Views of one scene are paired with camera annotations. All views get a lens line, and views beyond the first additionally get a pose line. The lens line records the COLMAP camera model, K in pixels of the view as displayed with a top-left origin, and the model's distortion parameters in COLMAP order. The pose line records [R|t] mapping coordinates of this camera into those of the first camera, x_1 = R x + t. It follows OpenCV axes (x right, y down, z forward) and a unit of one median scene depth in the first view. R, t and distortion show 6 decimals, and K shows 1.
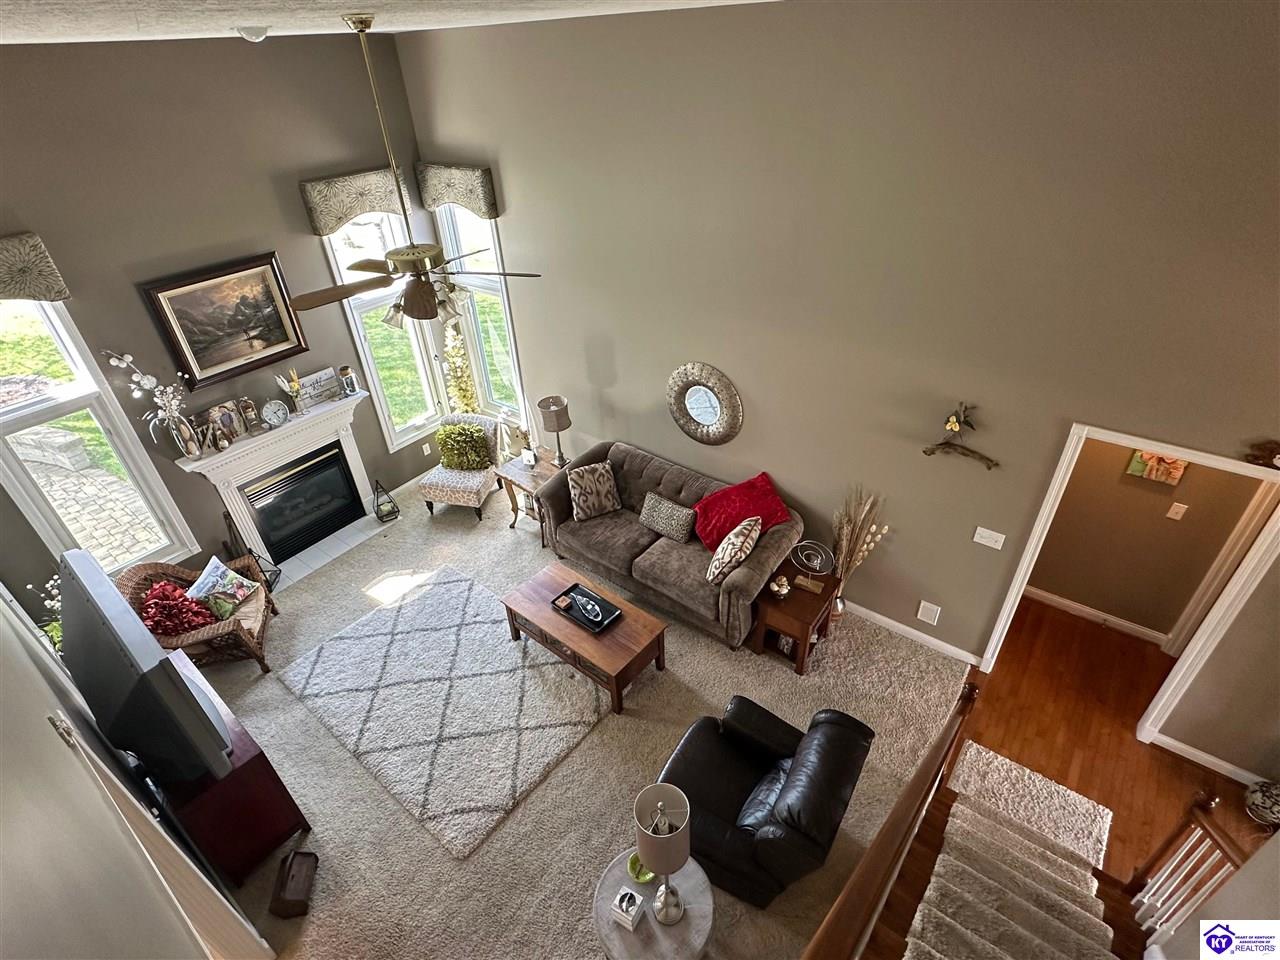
lens RADIAL K [[649.4, 0, 638.9], [0, 649.4, 482.6], [0, 0, 1]] dist [-0.003285, -0.000150]
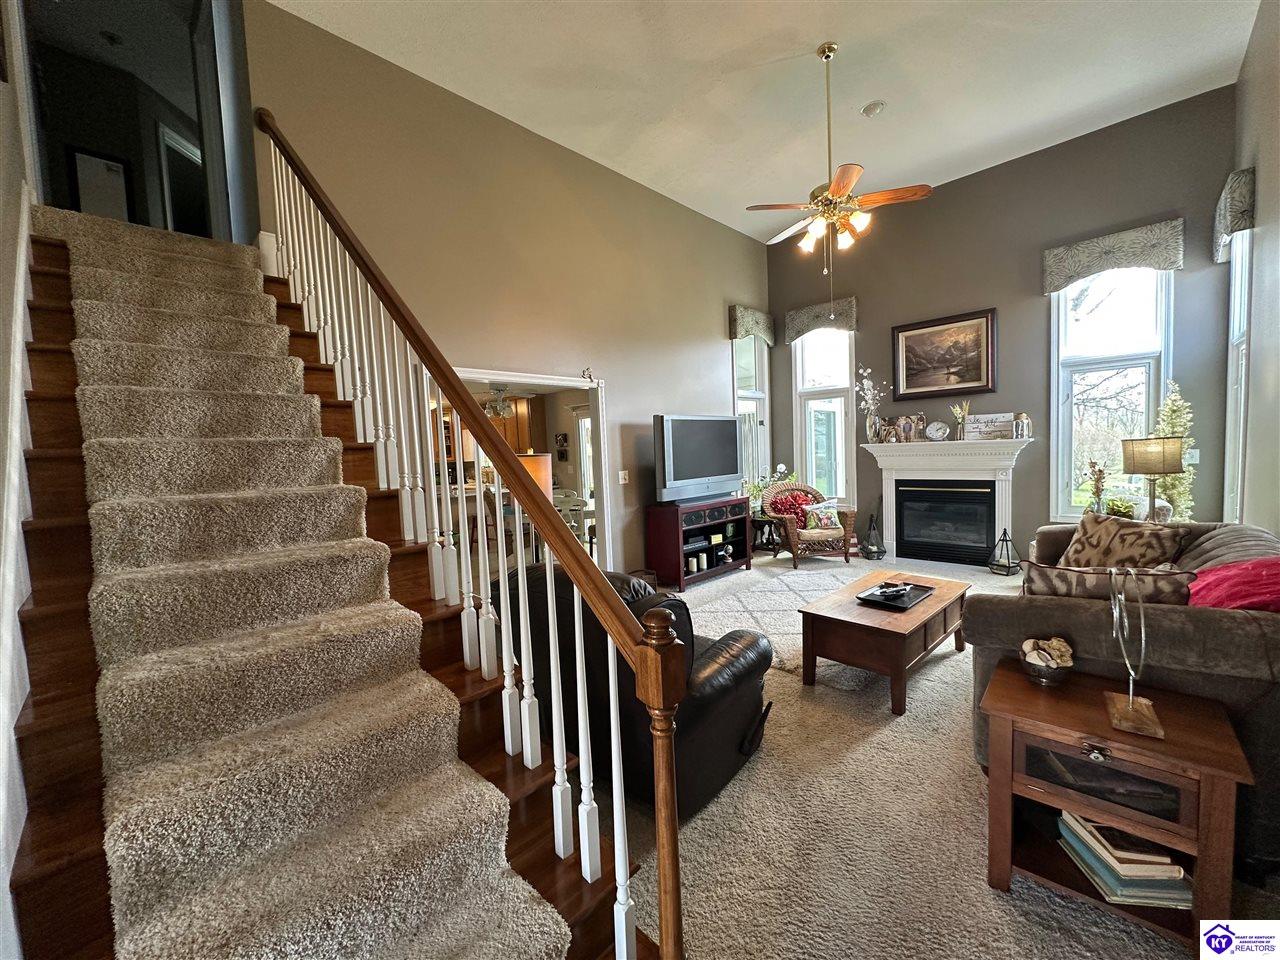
lens RADIAL K [[511.0, 0, 640.5], [0, 511.0, 481.4], [0, 0, 1]] dist [-0.000784, -0.000679]
pose [[-0.107833, 0.111231, -0.987927, 0.527828], [-0.522562, 0.839032, 0.151505, 0.135284], [0.845755, 0.532590, -0.032350, 0.628428]]
